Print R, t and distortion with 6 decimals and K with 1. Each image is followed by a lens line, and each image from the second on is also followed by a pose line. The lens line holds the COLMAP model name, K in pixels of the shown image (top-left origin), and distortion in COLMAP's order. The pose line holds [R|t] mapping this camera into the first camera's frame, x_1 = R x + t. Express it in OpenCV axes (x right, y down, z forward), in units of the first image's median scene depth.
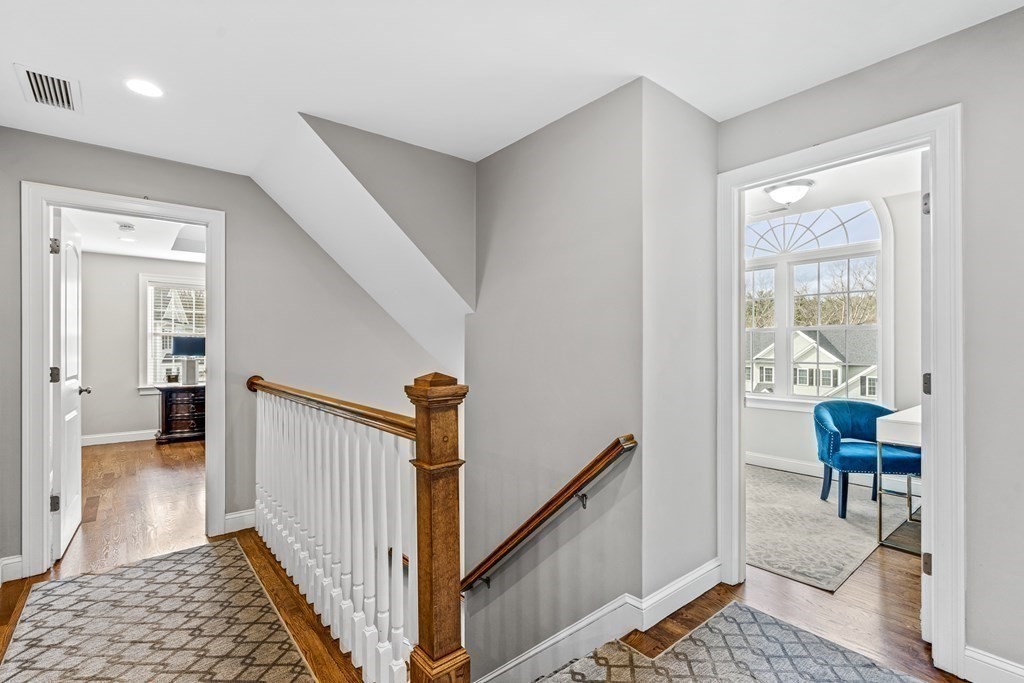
lens RADIAL K [[467.7, 0, 511.9], [0, 467.7, 348.1], [0, 0, 1]] dist [-0.003920, 0.001847]
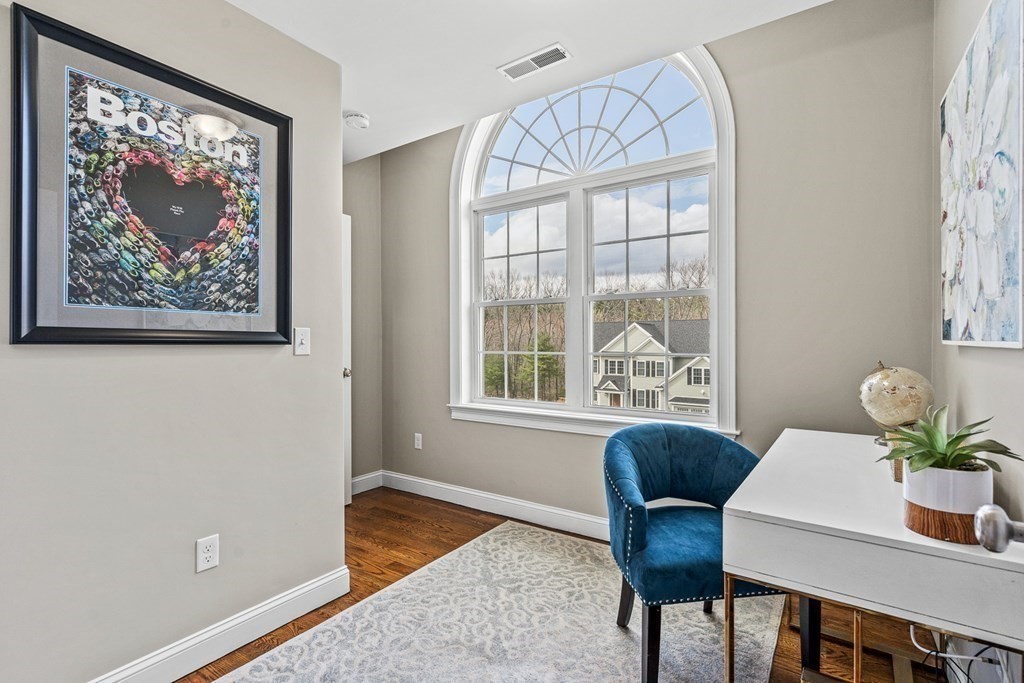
lens RADIAL K [[467.7, 0, 515.3], [0, 467.7, 344.2], [0, 0, 1]] dist [-0.003920, 0.001847]
pose [[0.958690, -0.002607, 0.284443, 0.332572], [0.001810, 0.999994, 0.003066, 0.016017], [-0.284449, -0.002425, 0.958688, 0.442491]]
